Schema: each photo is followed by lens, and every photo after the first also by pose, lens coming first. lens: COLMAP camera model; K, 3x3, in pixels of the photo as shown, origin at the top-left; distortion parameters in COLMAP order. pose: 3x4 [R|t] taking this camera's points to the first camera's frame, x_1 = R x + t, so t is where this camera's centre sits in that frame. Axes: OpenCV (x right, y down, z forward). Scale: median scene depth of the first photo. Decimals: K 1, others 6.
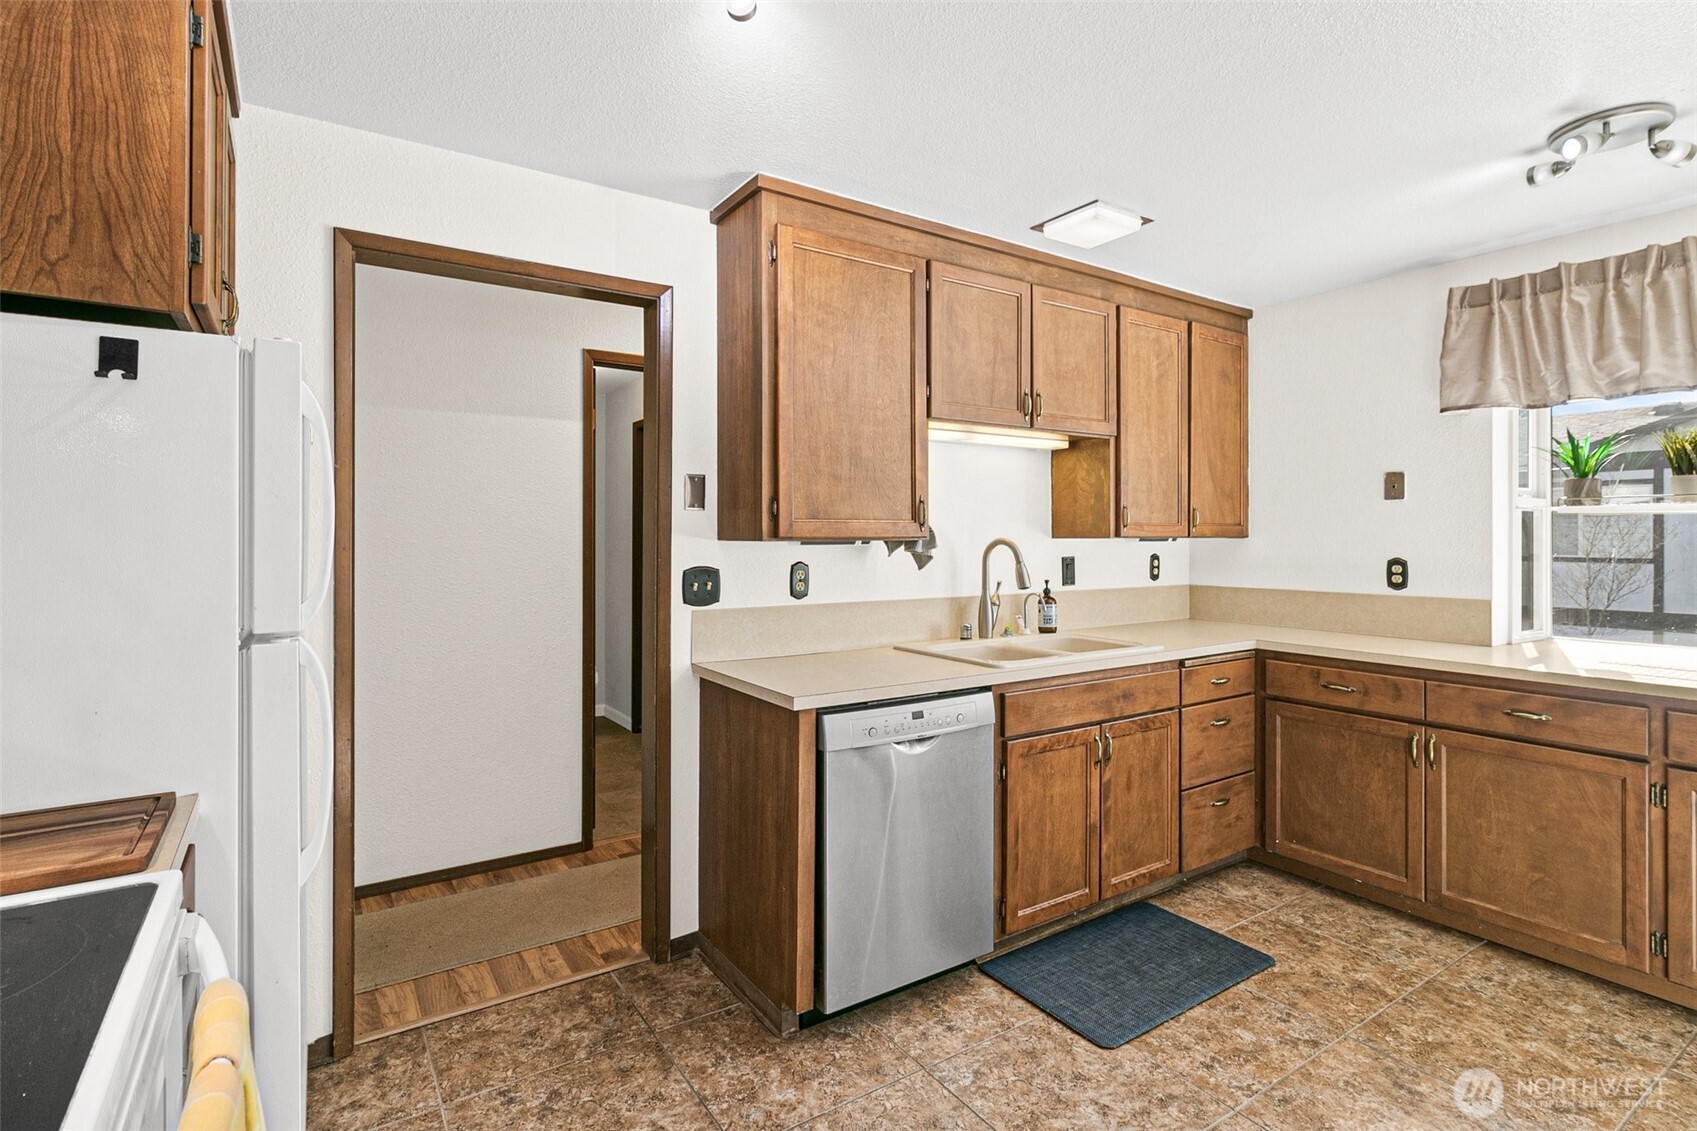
lens RADIAL K [[826.0, 0, 856.8], [0, 826.0, 532.5], [0, 0, 1]] dist [0.000715, -0.000987]
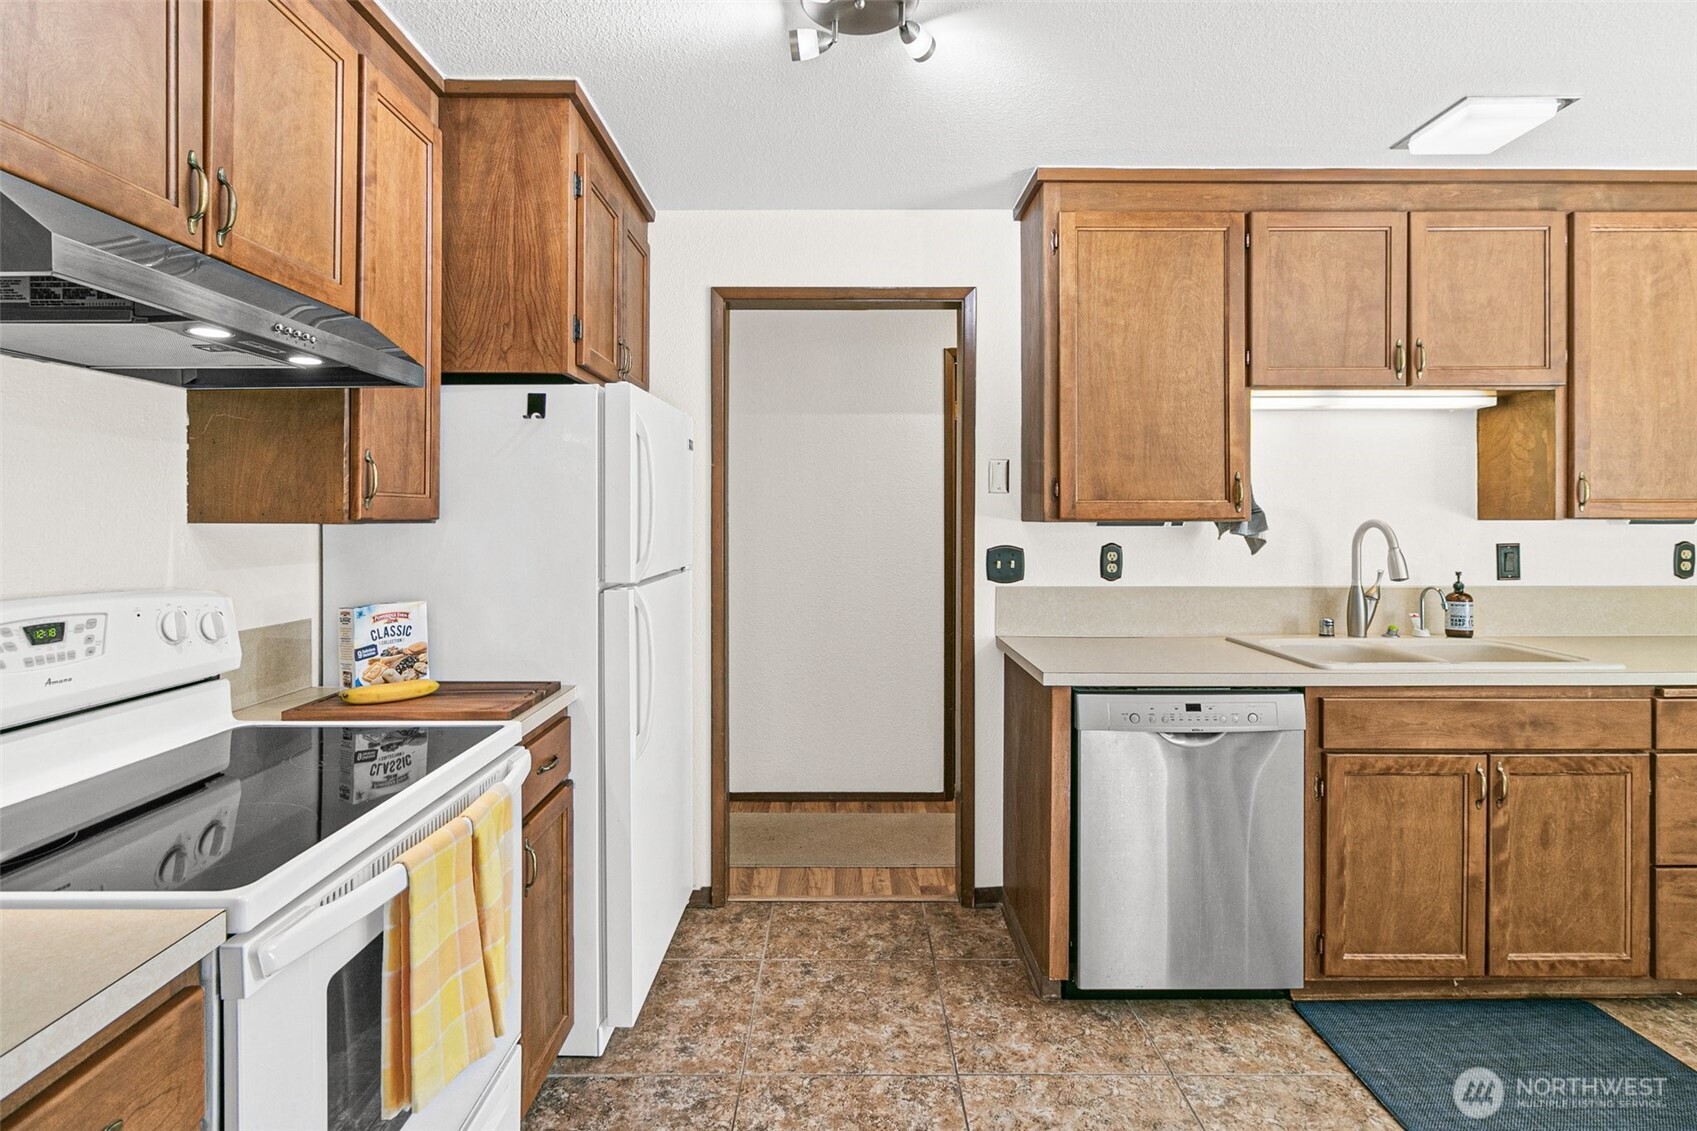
lens RADIAL K [[826.0, 0, 840.4], [0, 826.0, 516.2], [0, 0, 1]] dist [0.000715, -0.000987]
pose [[0.834052, -0.001260, -0.551685, 0.224356], [0.002864, 0.999994, 0.002045, 0.000235], [0.551679, -0.003285, 0.834050, -0.004376]]
